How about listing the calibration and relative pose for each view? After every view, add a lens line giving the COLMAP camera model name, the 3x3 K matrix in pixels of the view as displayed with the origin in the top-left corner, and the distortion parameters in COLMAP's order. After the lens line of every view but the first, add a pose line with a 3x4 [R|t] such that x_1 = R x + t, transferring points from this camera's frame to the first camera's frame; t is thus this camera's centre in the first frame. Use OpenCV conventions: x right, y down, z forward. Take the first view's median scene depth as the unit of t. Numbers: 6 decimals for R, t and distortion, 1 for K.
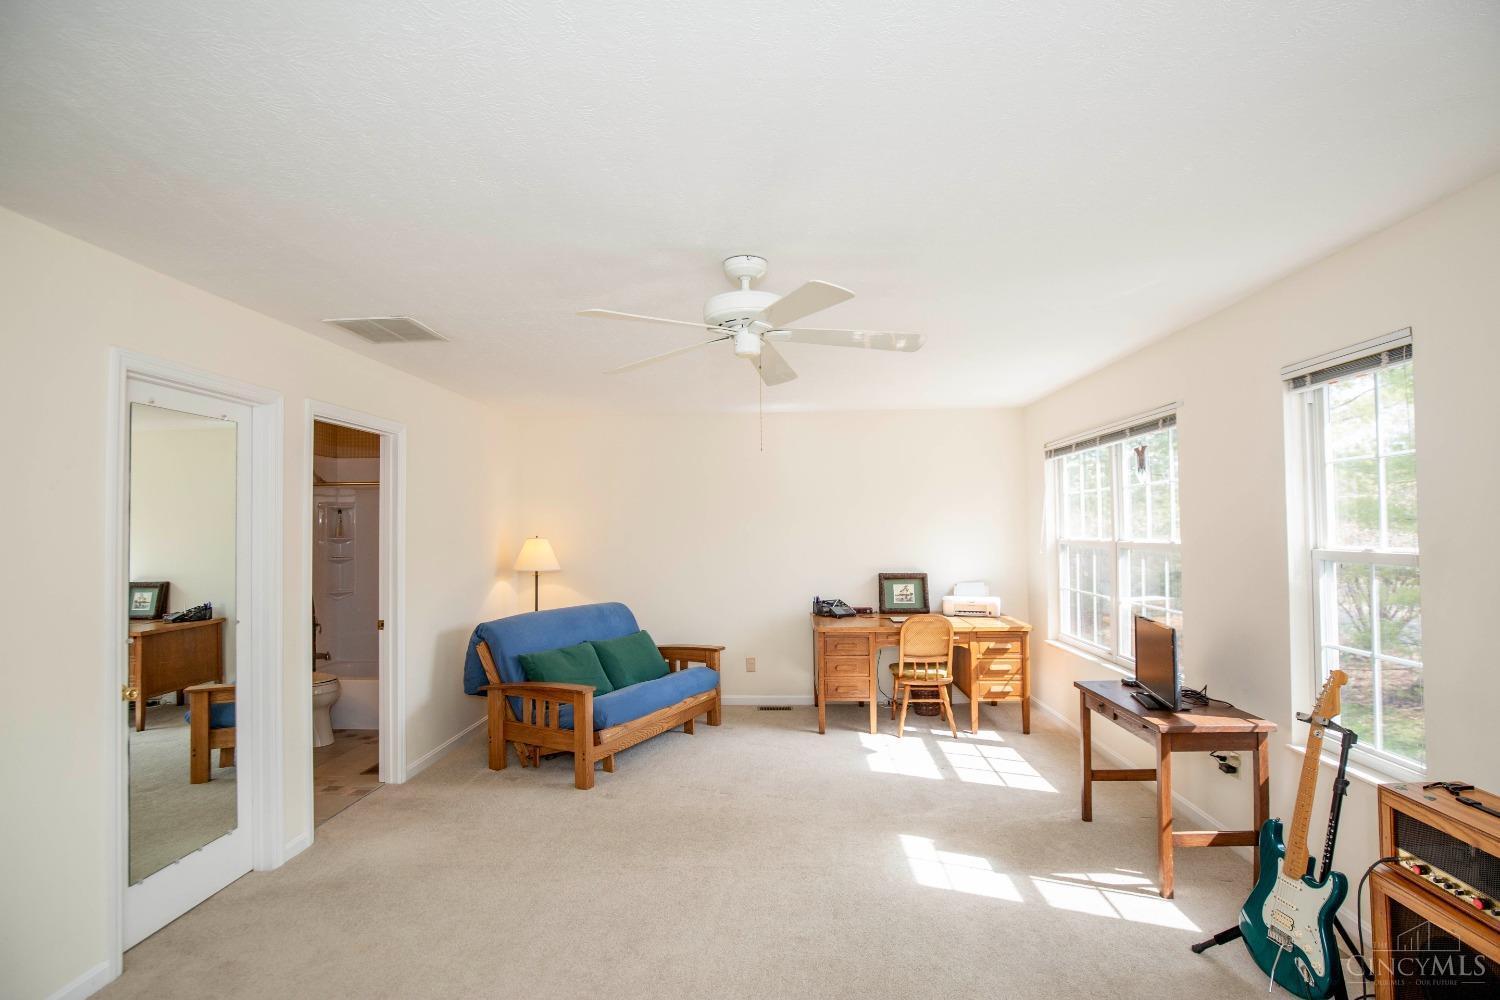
lens RADIAL K [[727.2, 0, 744.8], [0, 727.2, 508.9], [0, 0, 1]] dist [-0.011063, 0.000983]
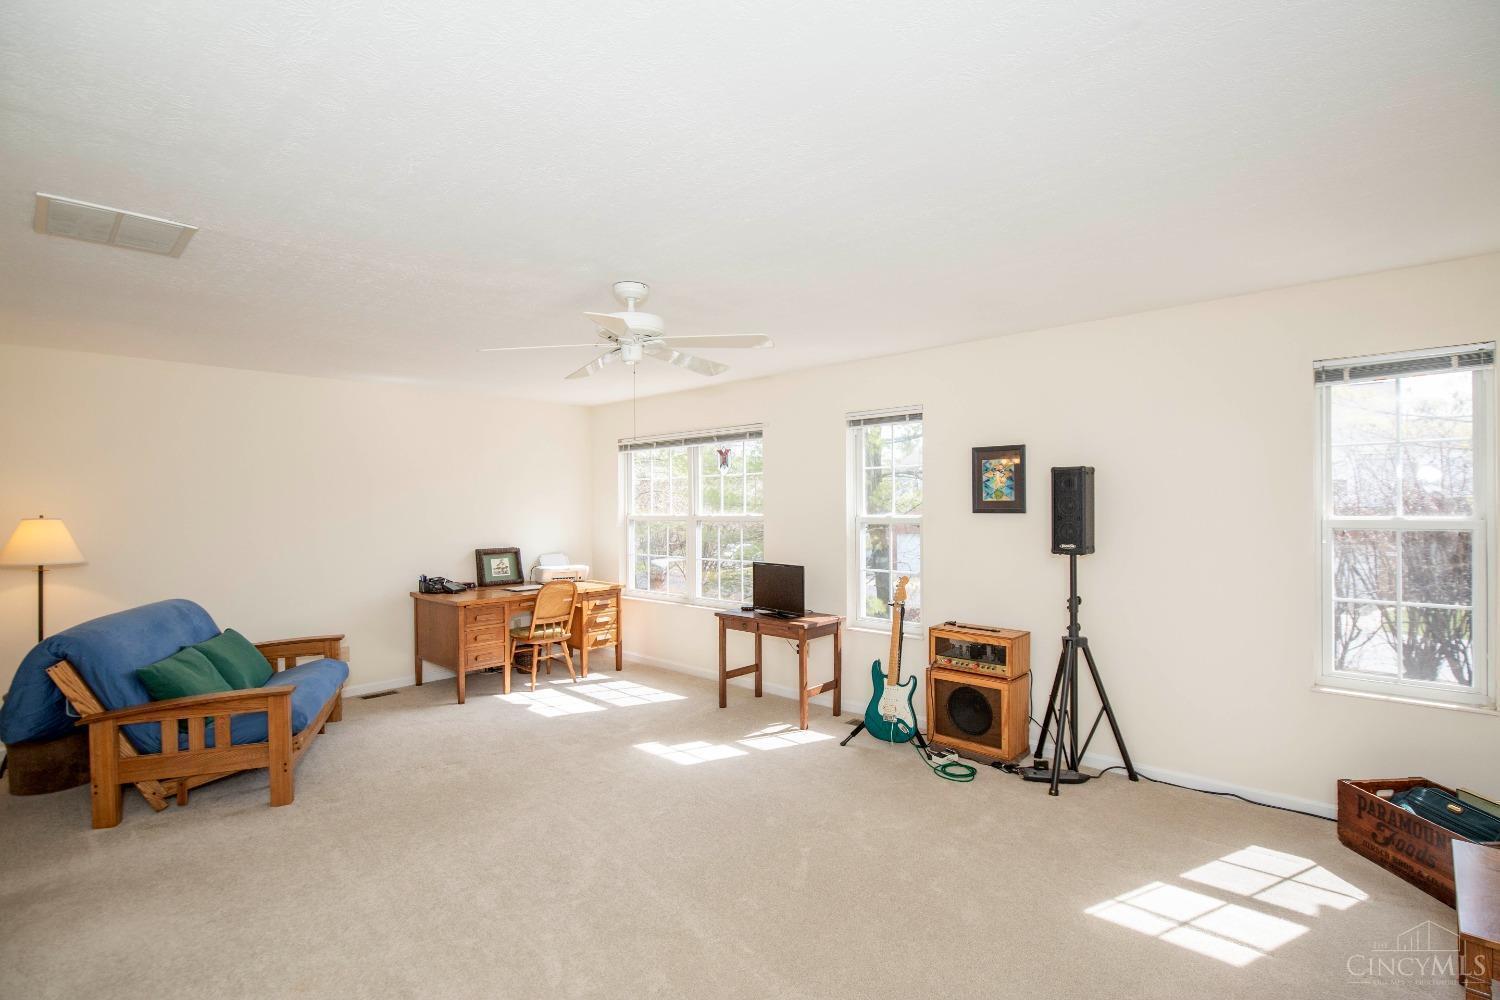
lens RADIAL K [[719.4, 0, 750.2], [0, 719.4, 505.8], [0, 0, 1]] dist [-0.015693, 0.001447]
pose [[0.644303, 0.005671, 0.764749, -0.423843], [-0.018877, 0.999786, 0.008491, 0.010406], [-0.764537, -0.019907, 0.644272, 0.029449]]
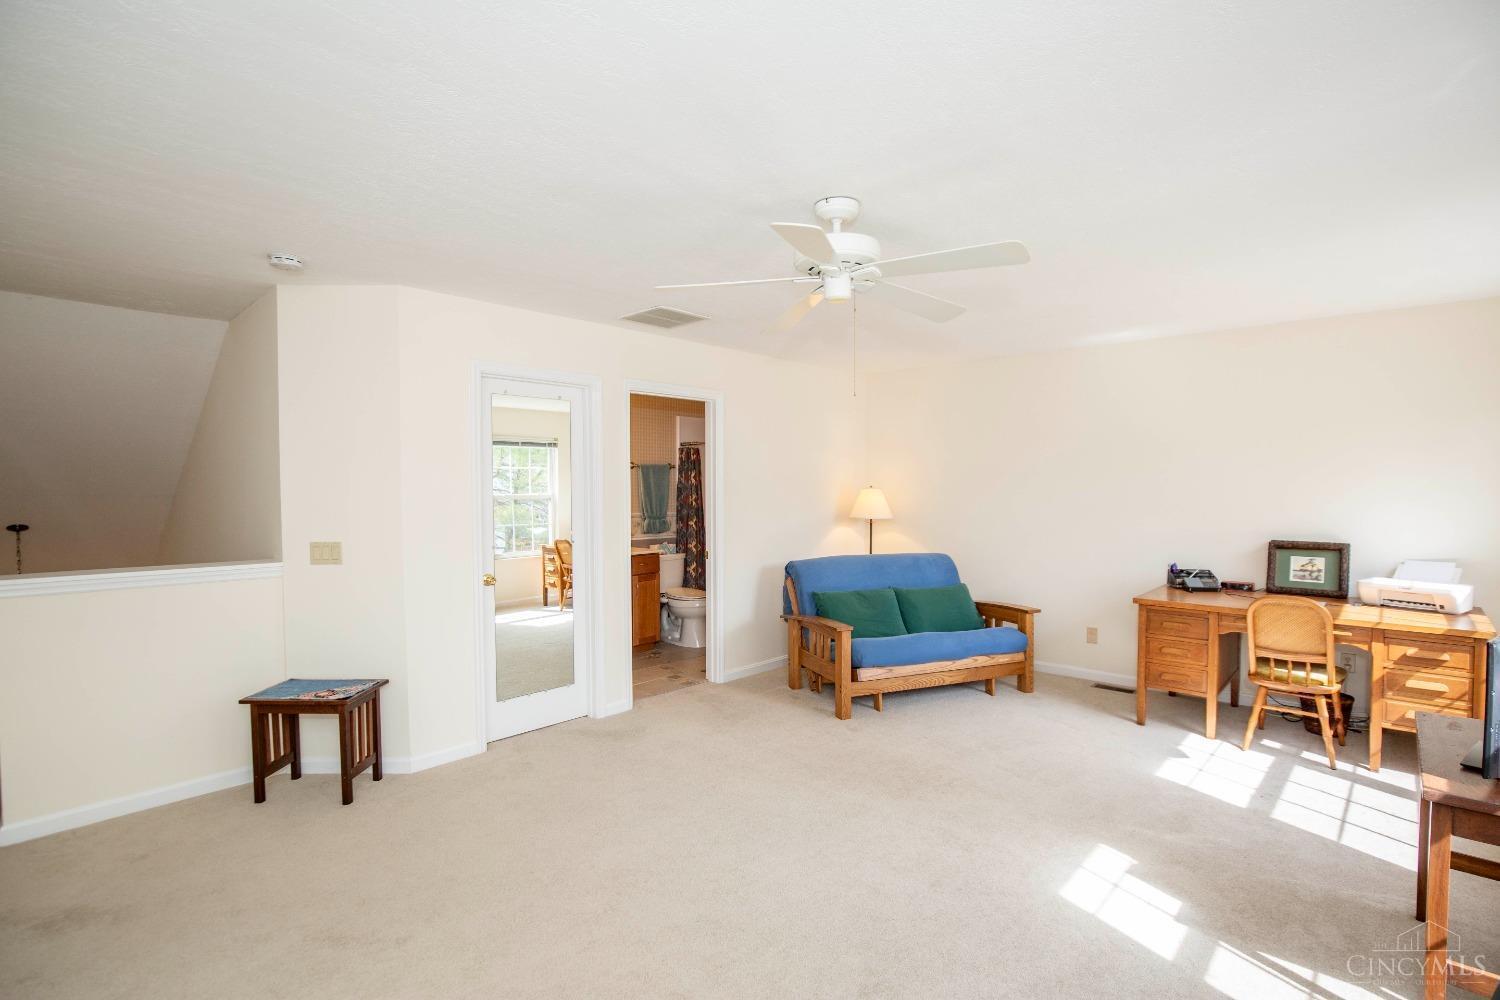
lens RADIAL K [[719.4, 0, 750.2], [0, 719.4, 505.8], [0, 0, 1]] dist [-0.015693, 0.001447]
pose [[0.768340, 0.029380, -0.639367, 0.287770], [0.008572, 0.998384, 0.056179, 0.006101], [0.639984, -0.048645, 0.766847, 0.087799]]
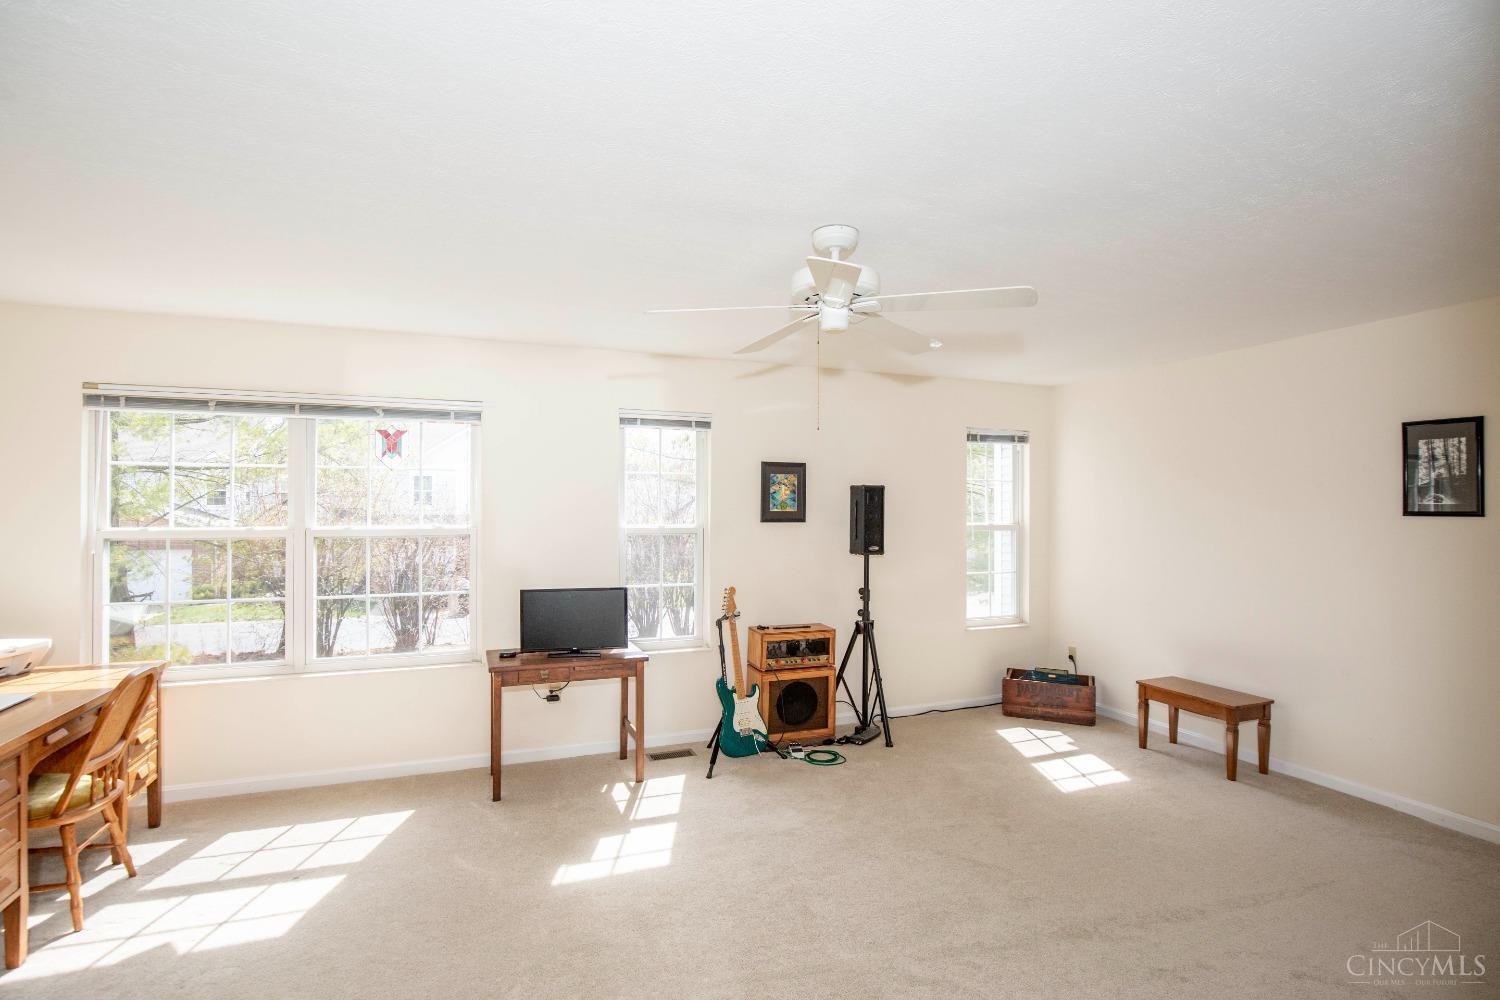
lens RADIAL K [[715.9, 0, 740.0], [0, 715.9, 503.6], [0, 0, 1]] dist [-0.028812, 0.008561]
pose [[-0.412152, 0.024004, 0.910799, -0.421518], [-0.019268, 0.999200, -0.035053, 0.030288], [-0.910911, -0.031996, -0.411360, 0.795577]]
